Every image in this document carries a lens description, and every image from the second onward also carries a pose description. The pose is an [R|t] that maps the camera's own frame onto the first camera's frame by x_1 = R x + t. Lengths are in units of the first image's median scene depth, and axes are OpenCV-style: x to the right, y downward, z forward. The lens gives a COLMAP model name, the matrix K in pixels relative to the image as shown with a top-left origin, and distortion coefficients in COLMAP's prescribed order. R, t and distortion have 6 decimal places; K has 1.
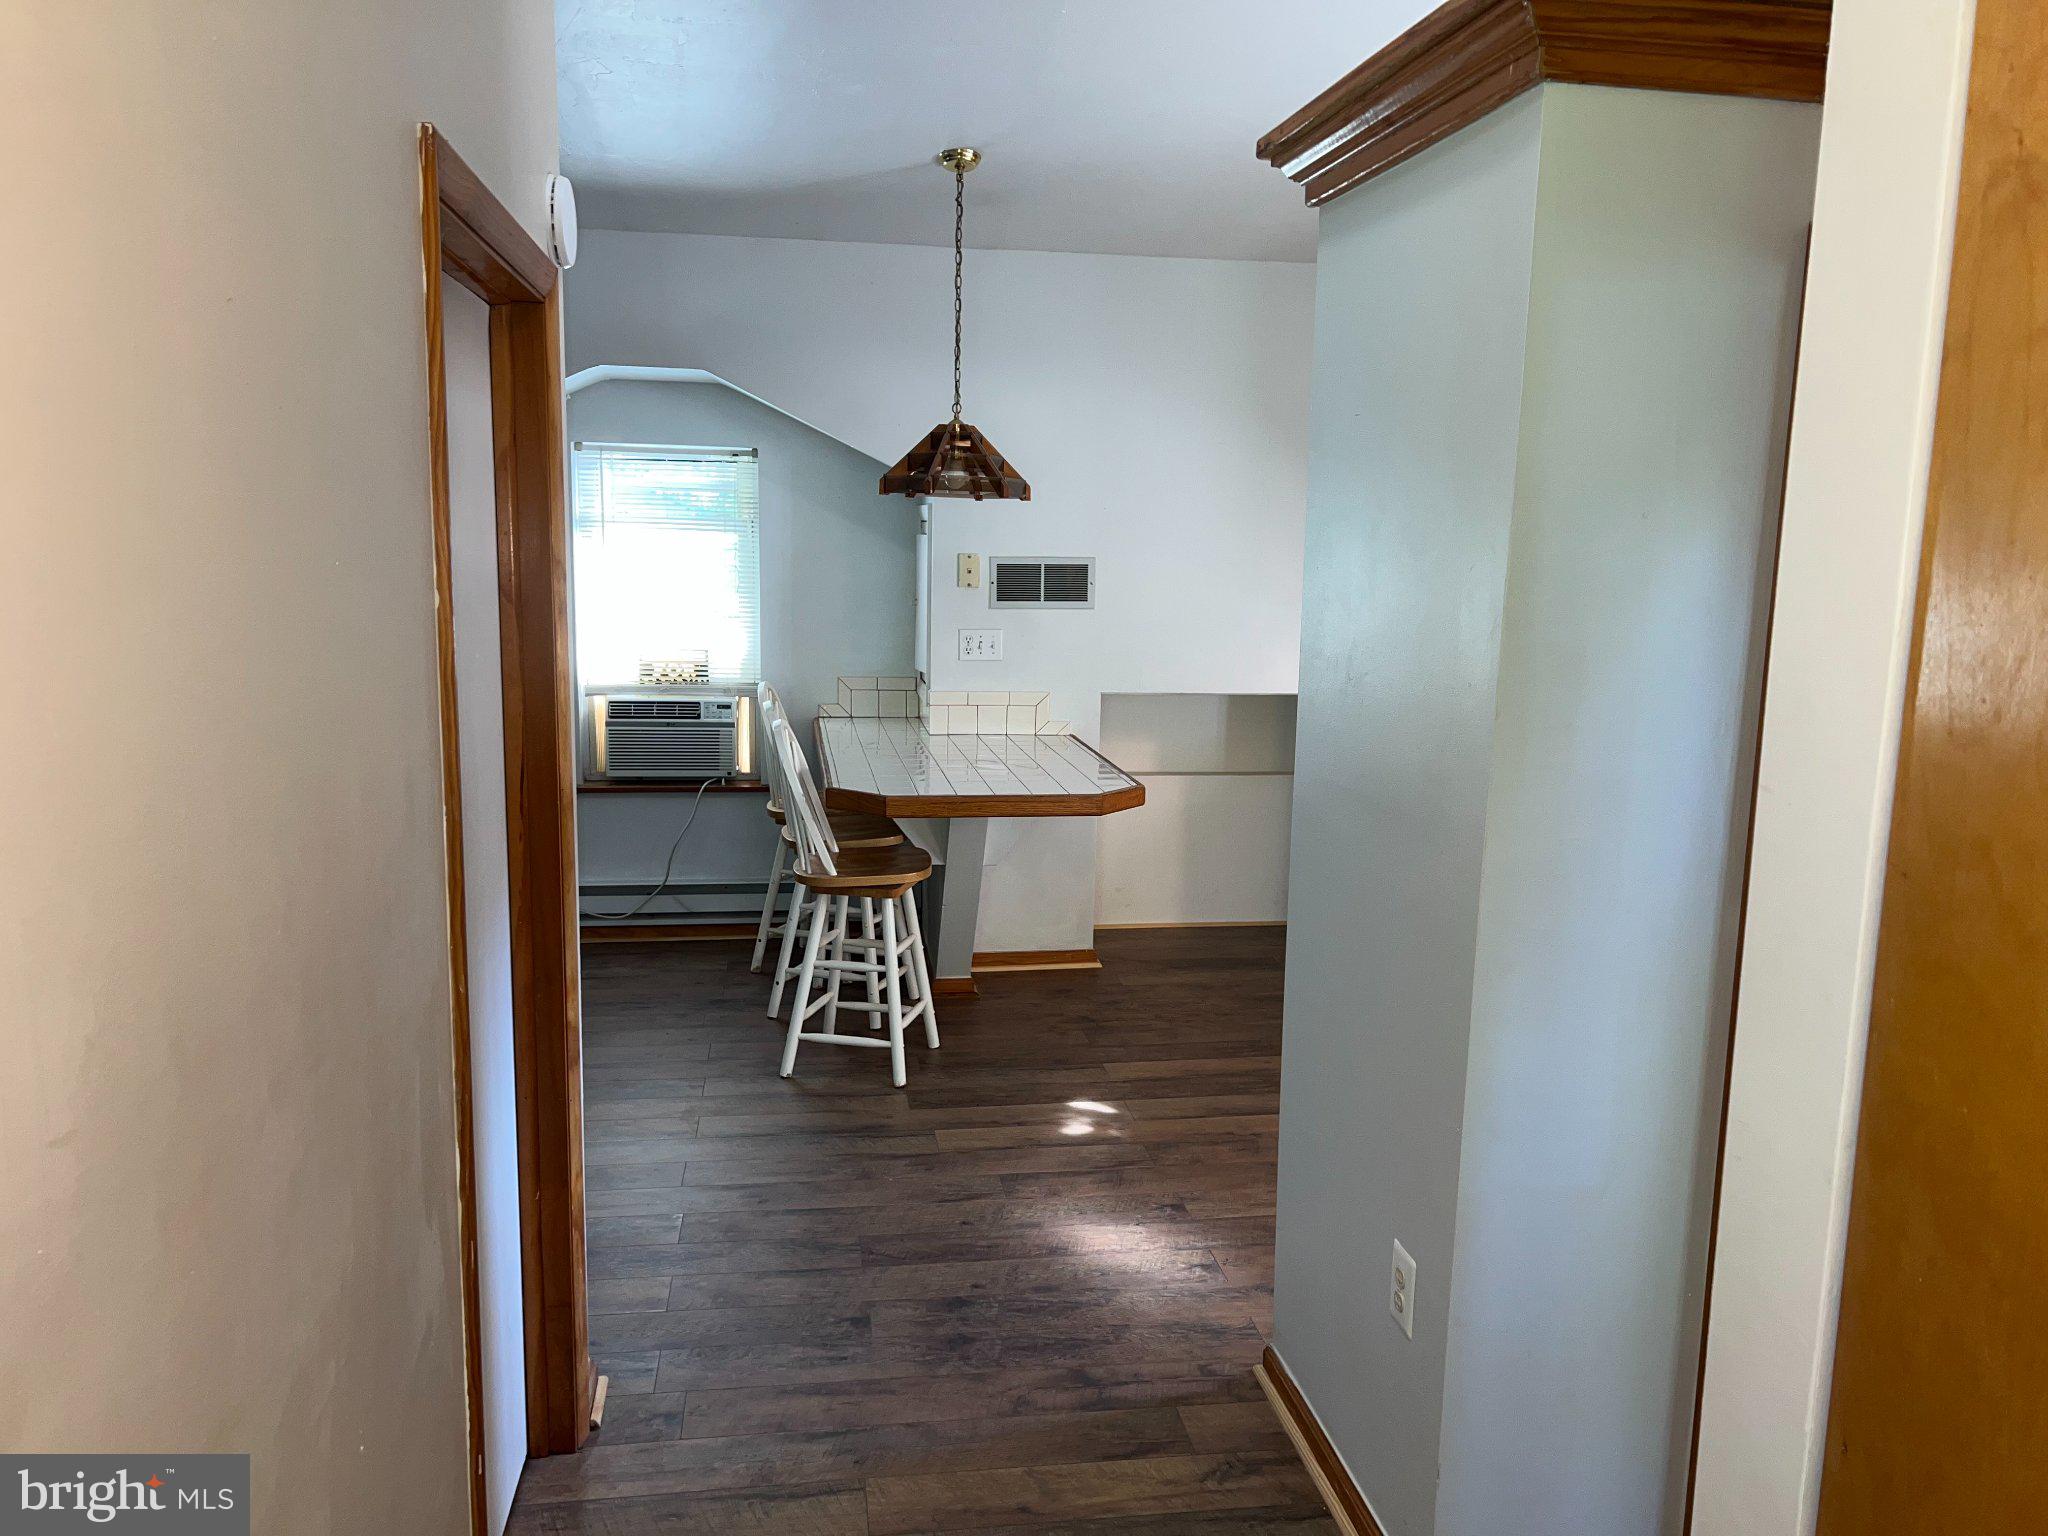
lens RADIAL K [[1544.8, 0, 1050.2], [0, 1544.8, 780.7], [0, 0, 1]] dist [0.050739, -0.054545]
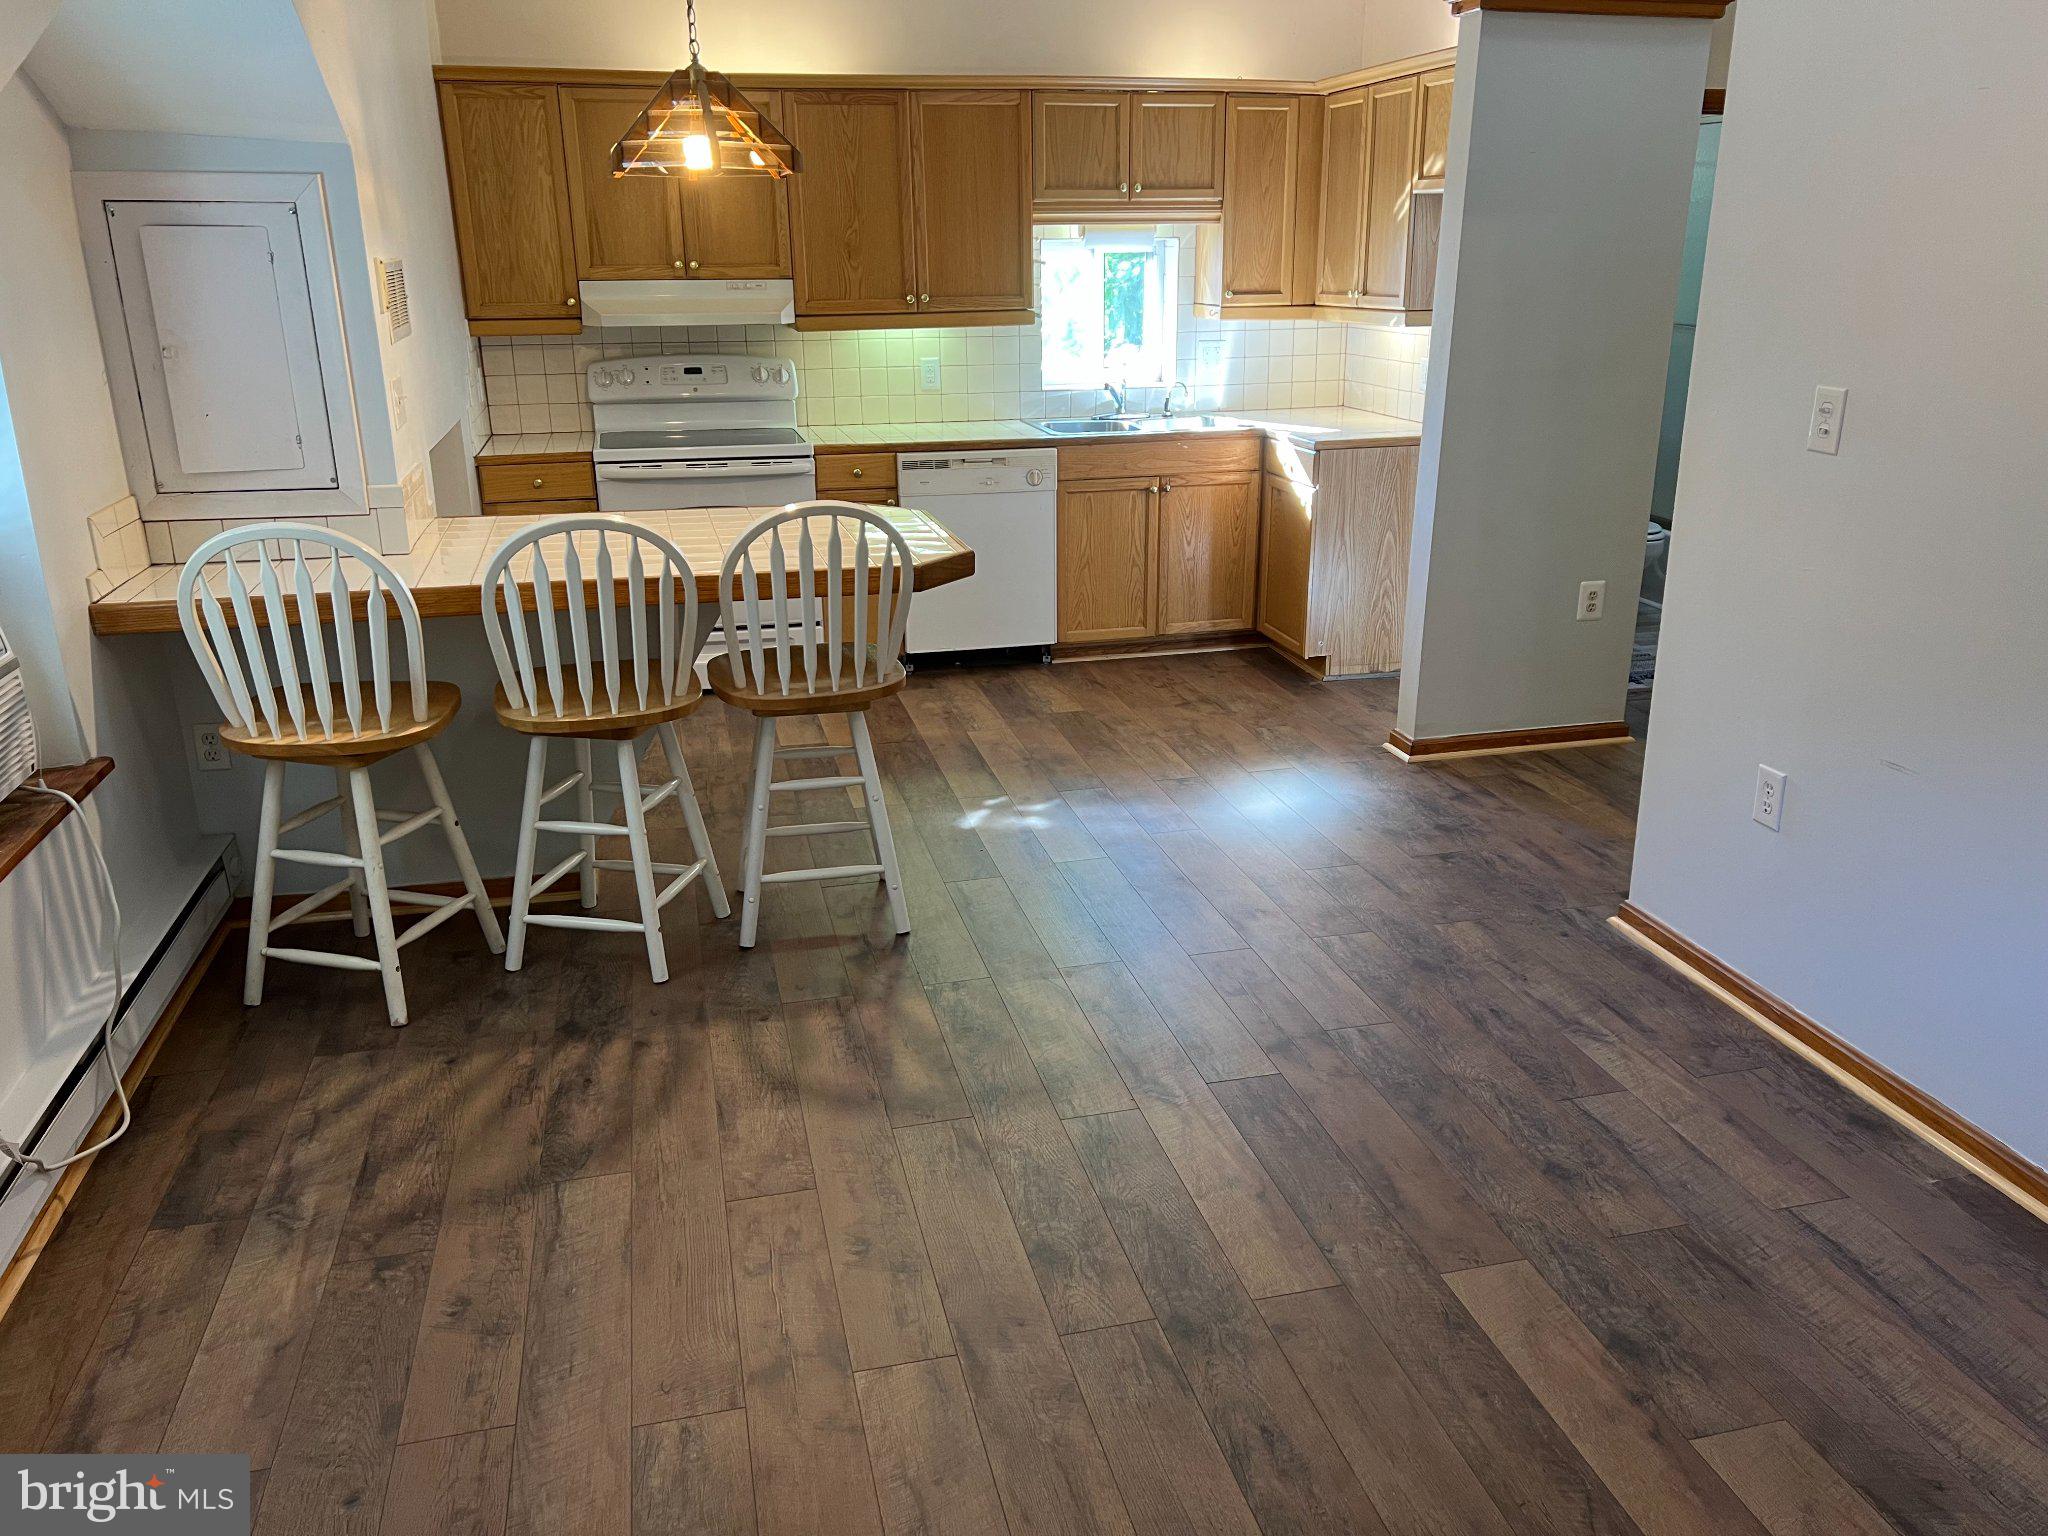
lens RADIAL K [[1544.8, 0, 1039.4], [0, 1544.8, 772.9], [0, 0, 1]] dist [0.050739, -0.054545]
pose [[-0.084158, -0.340394, 0.936509, -1.128219], [0.161436, 0.922769, 0.349907, -0.200612], [-0.983288, 0.180634, -0.022707, 1.179025]]
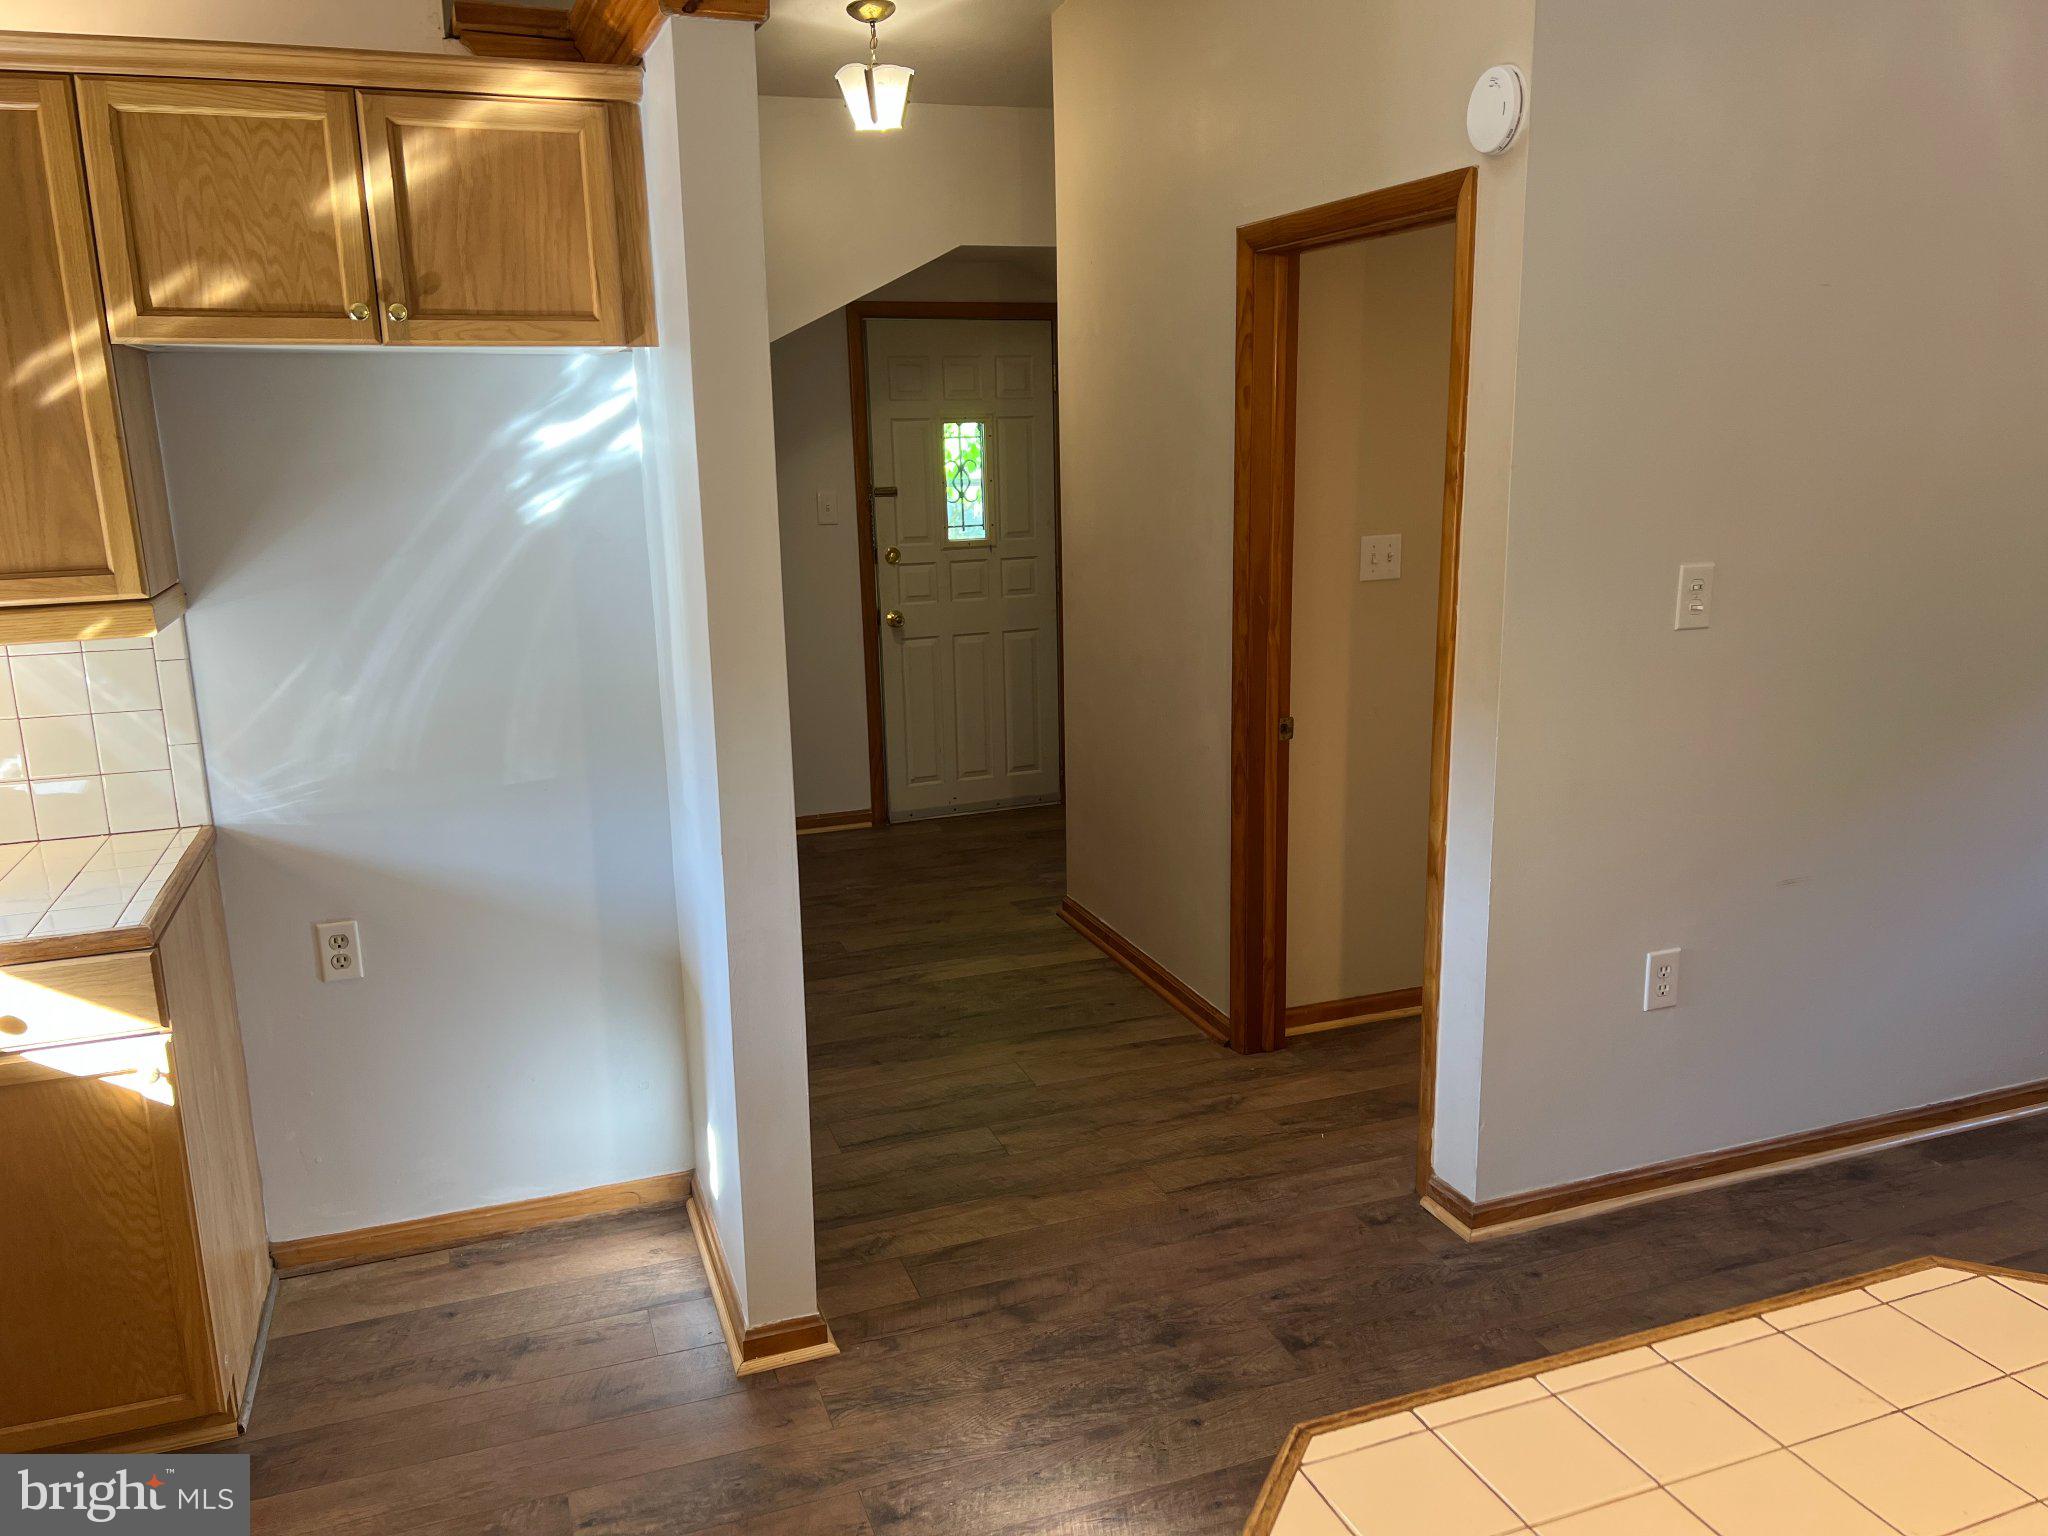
lens RADIAL K [[1544.8, 0, 1040.2], [0, 1544.8, 777.8], [0, 0, 1]] dist [0.050739, -0.054545]
pose [[-0.981646, 0.040157, -0.186435, 0.140808], [-0.031968, 0.929100, 0.368445, -0.218574], [0.188013, 0.367643, -0.910763, 1.426283]]
